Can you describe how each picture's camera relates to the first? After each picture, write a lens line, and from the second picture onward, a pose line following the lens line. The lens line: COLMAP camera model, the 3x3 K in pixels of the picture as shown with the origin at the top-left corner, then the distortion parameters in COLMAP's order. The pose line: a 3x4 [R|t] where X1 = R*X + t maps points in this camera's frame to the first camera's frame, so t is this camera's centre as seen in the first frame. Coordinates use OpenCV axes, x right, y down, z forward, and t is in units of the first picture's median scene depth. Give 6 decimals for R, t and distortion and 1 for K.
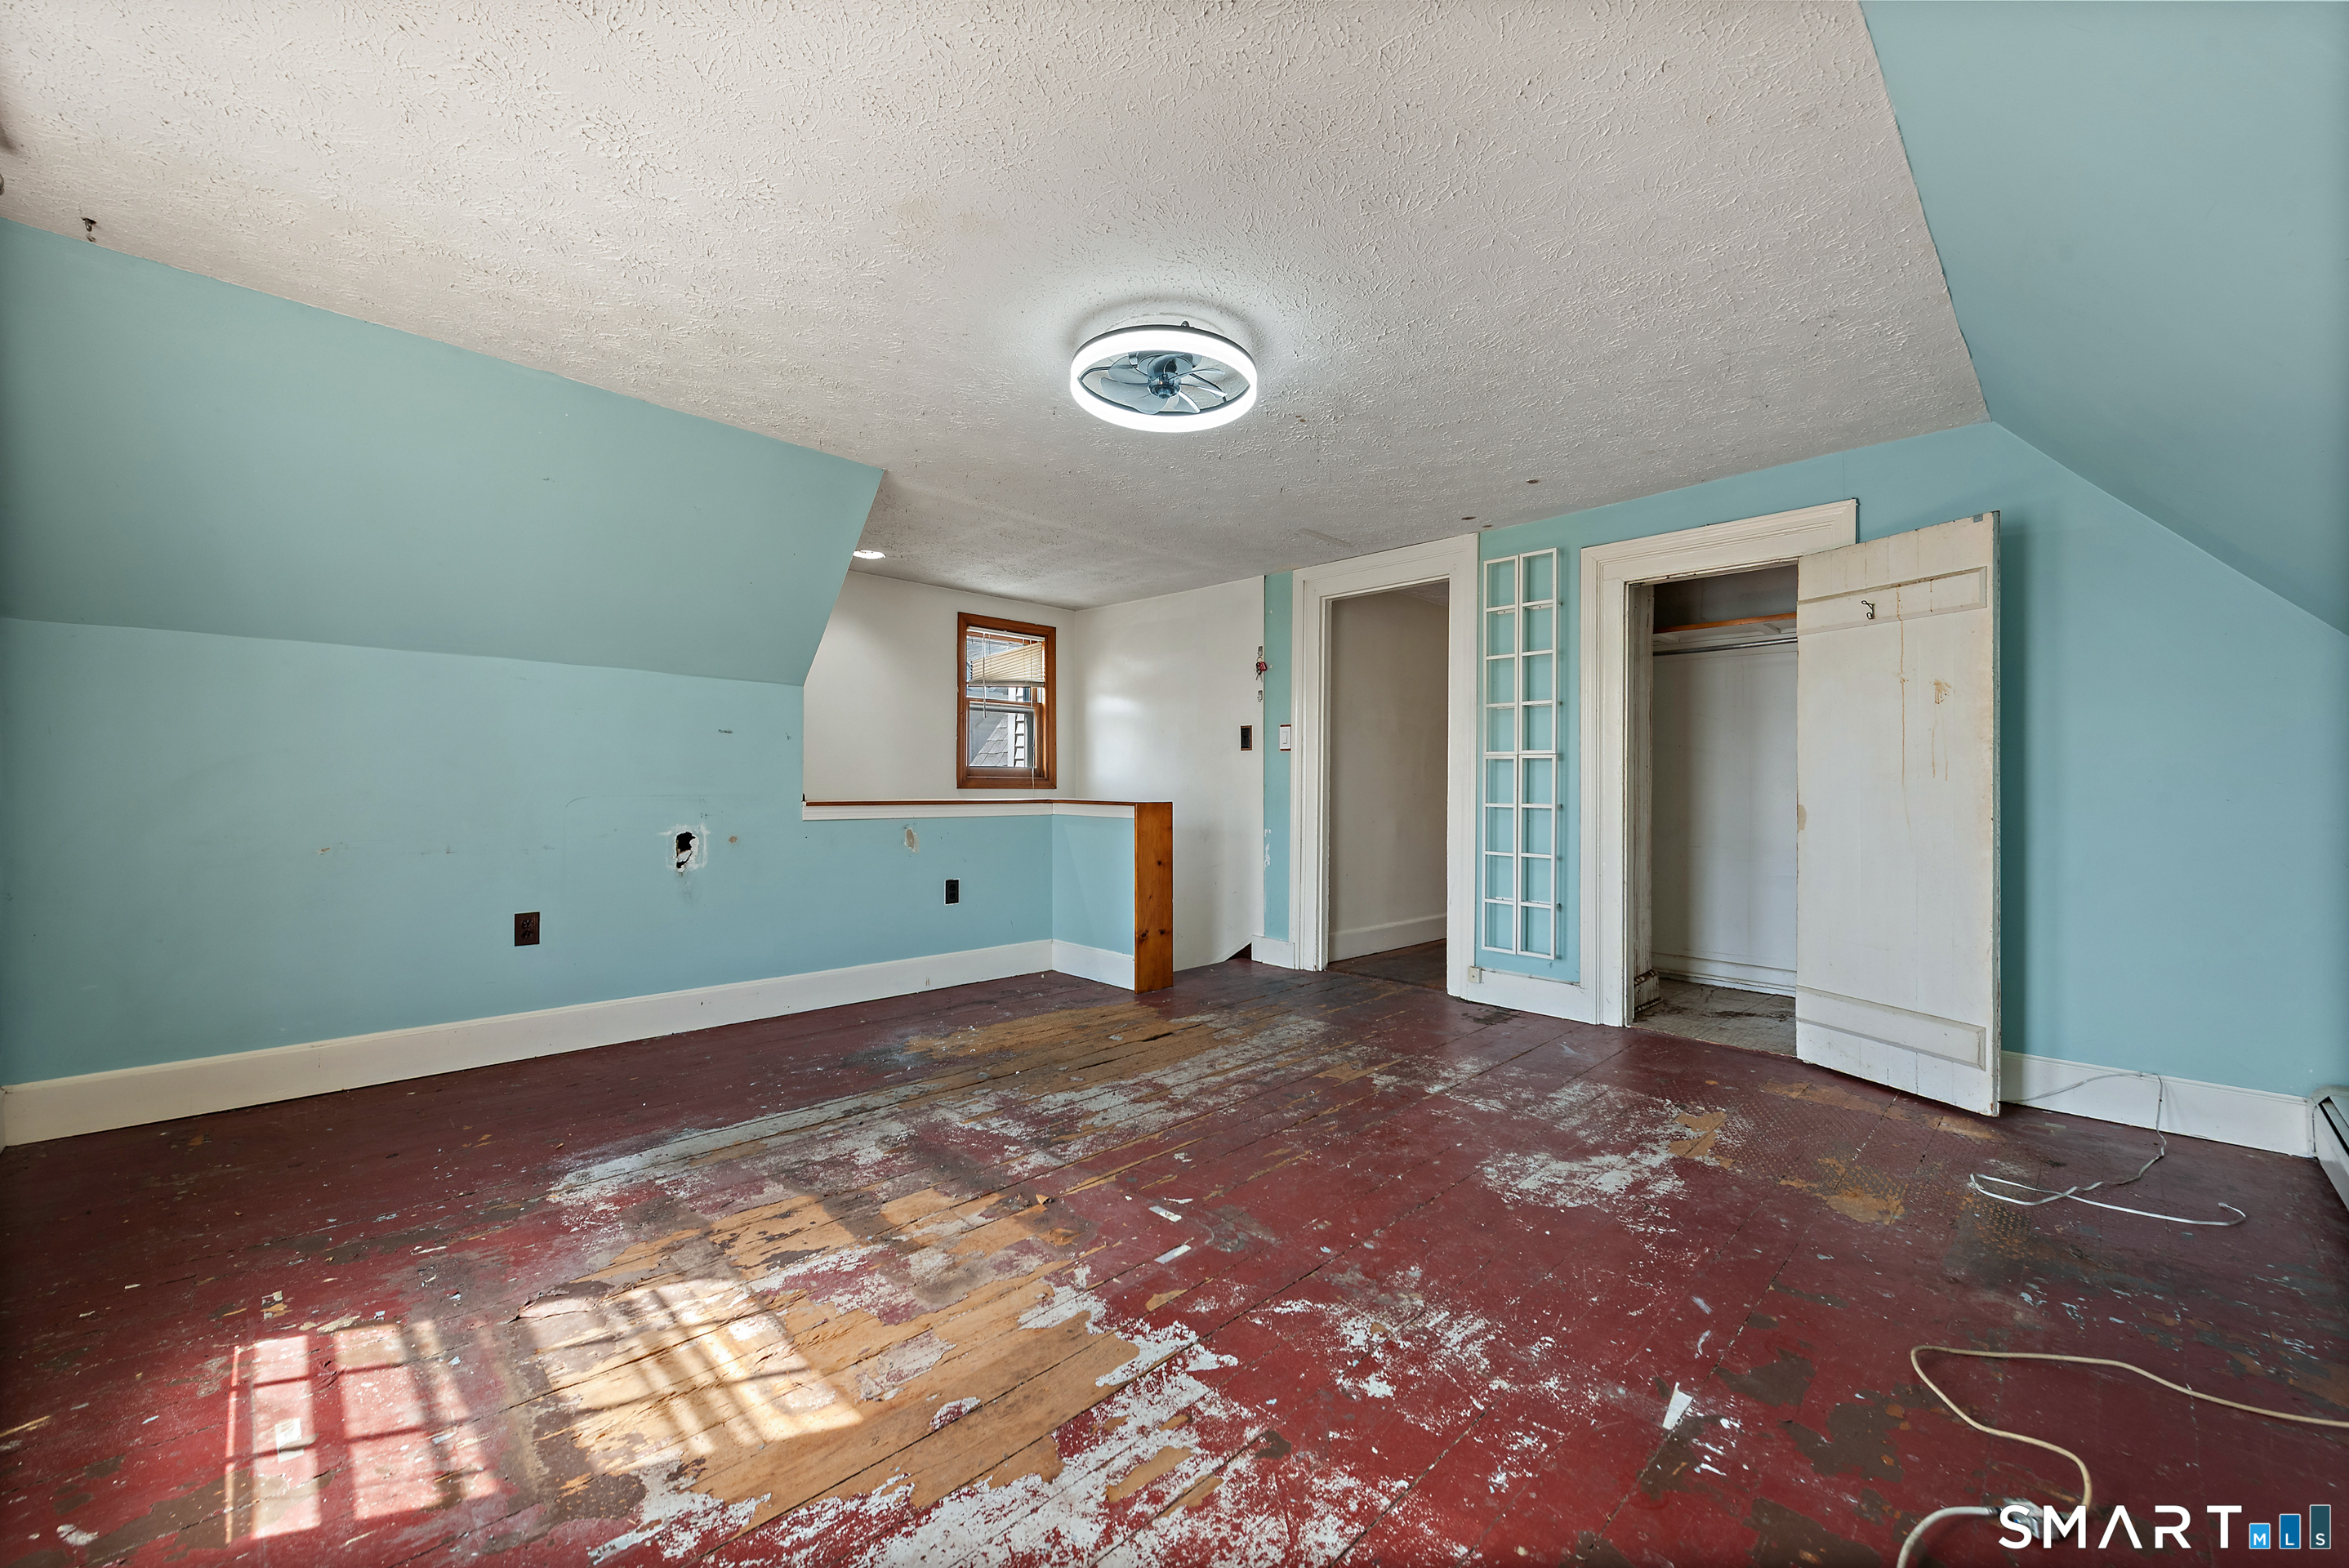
lens RADIAL K [[925.5, 0, 1174.0], [0, 925.5, 786.5], [0, 0, 1]] dist [0.000237, -0.000006]
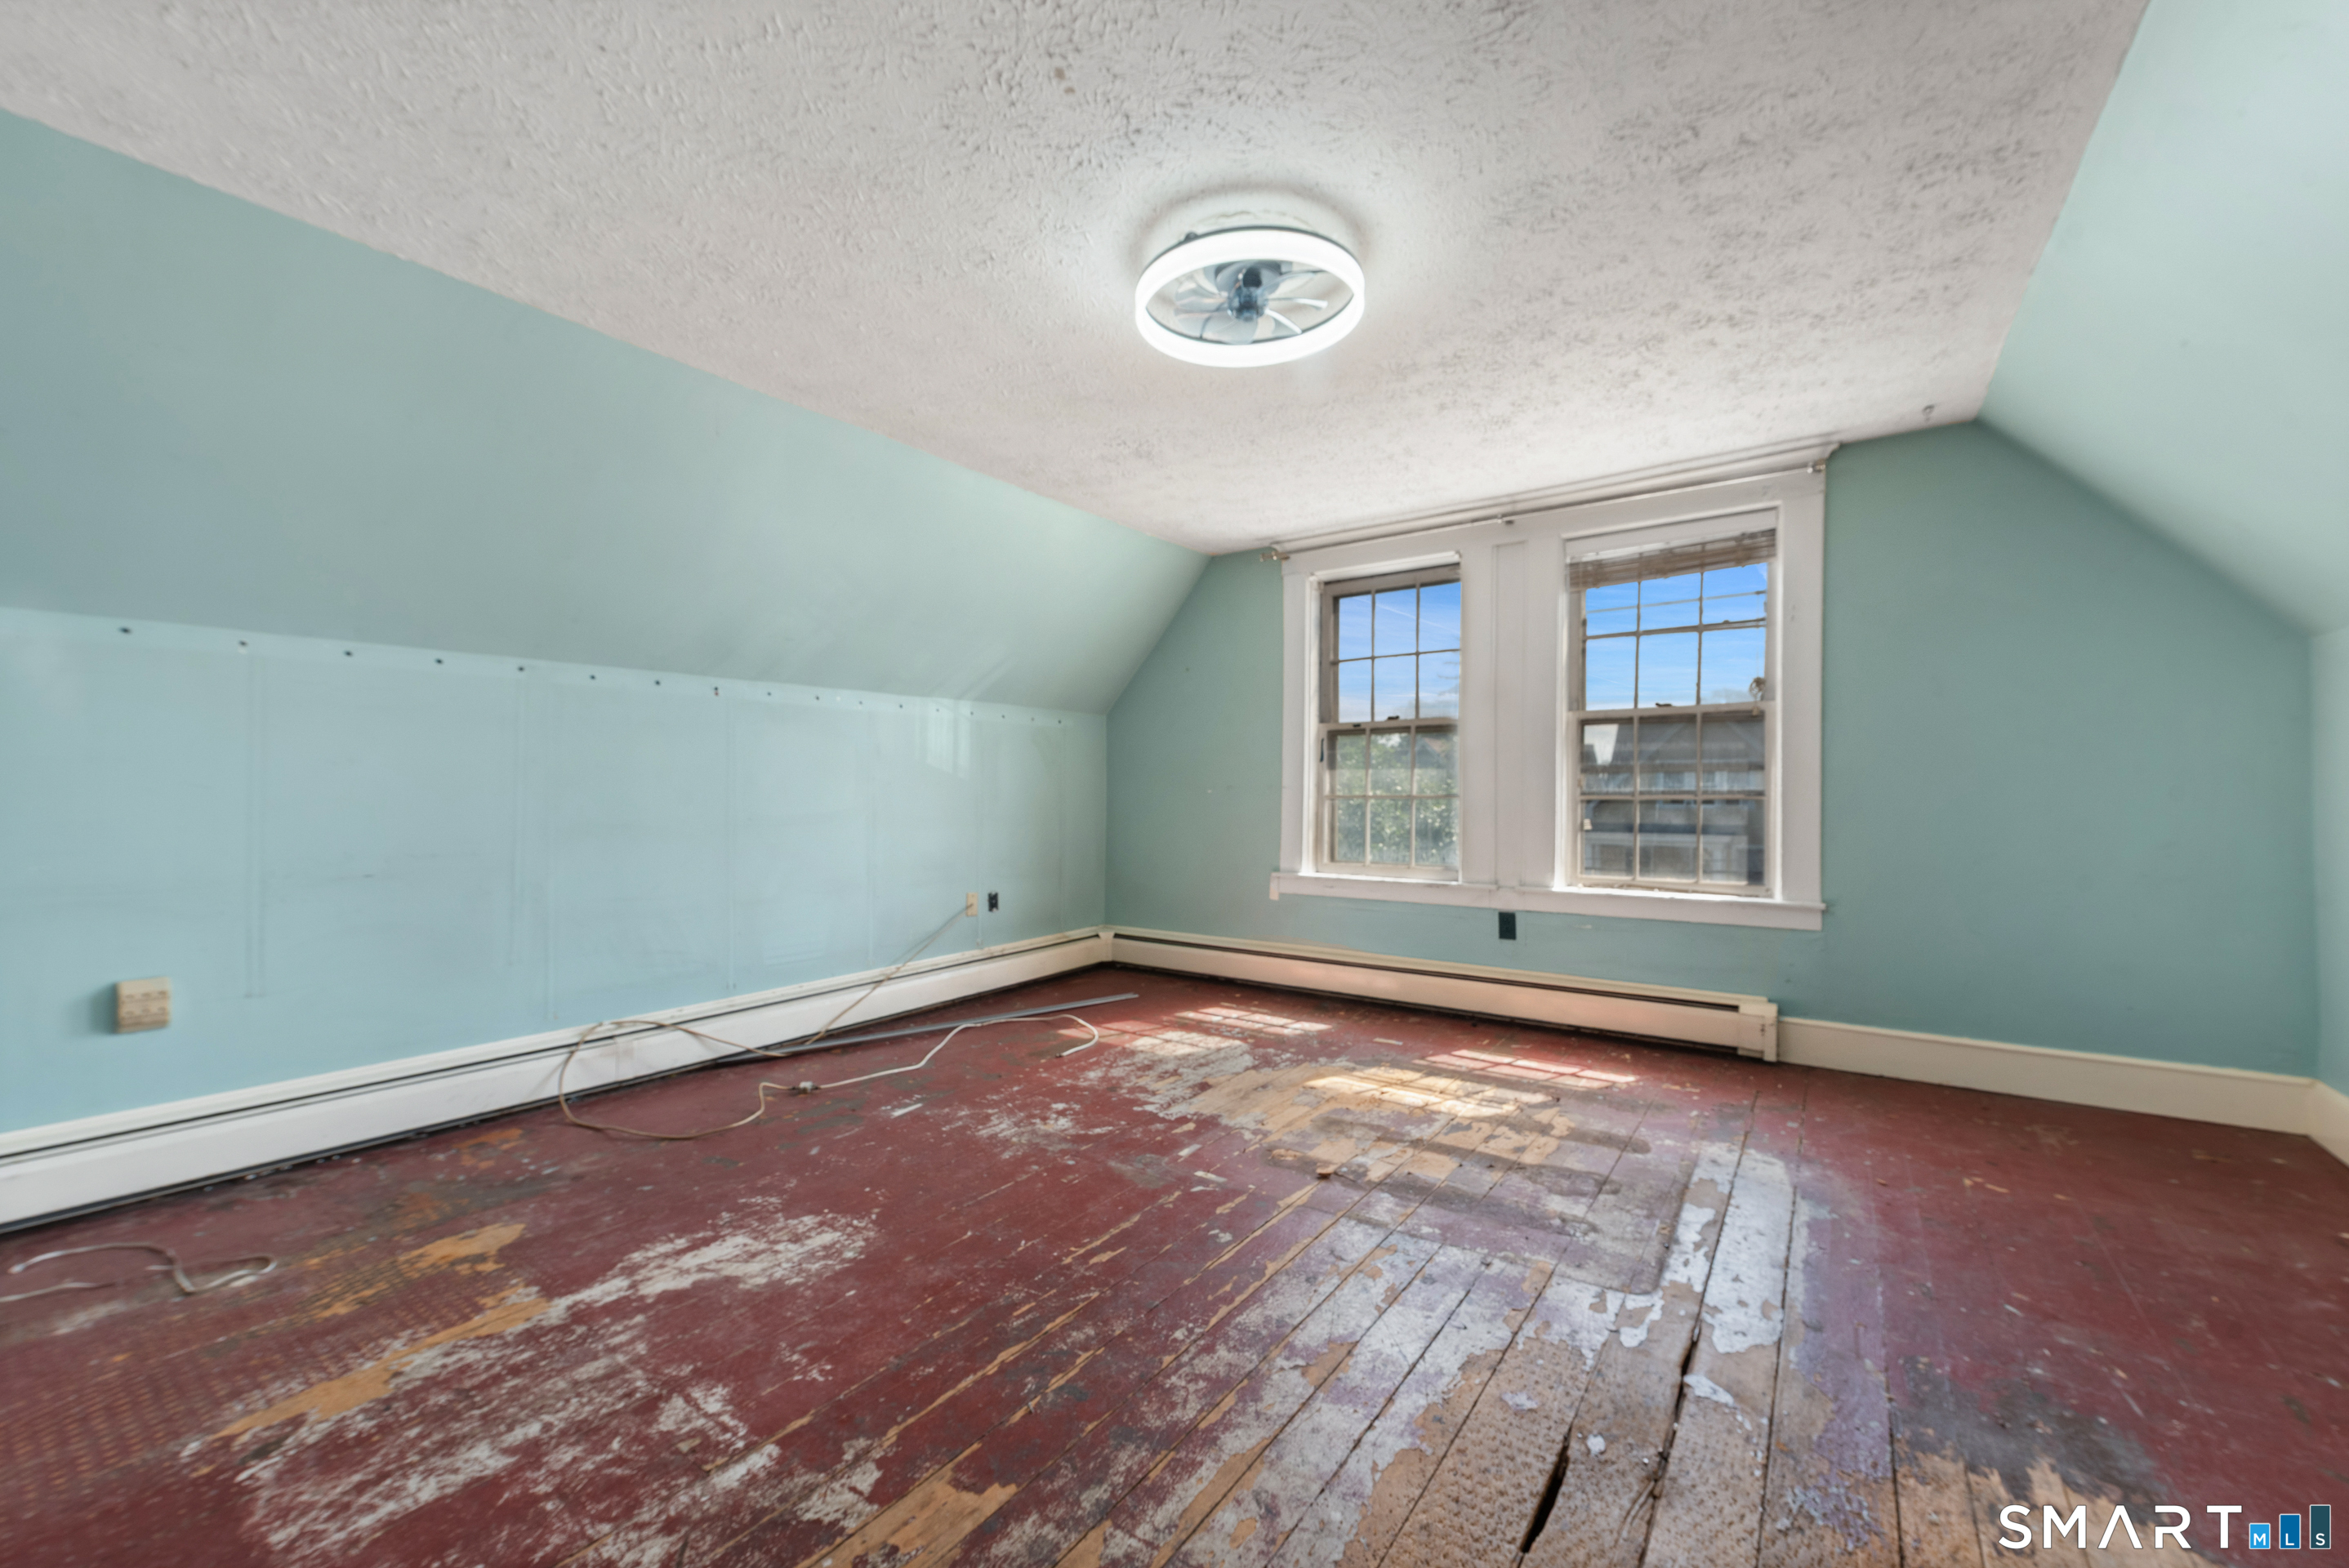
lens RADIAL K [[925.5, 0, 1174.2], [0, 925.5, 789.7], [0, 0, 1]] dist [0.000237, -0.000006]
pose [[-0.985726, -0.004775, -0.168290, 0.204005], [-0.004709, 0.999989, -0.000790, 0.000809], [0.168292, 0.000014, -0.985737, 1.920257]]
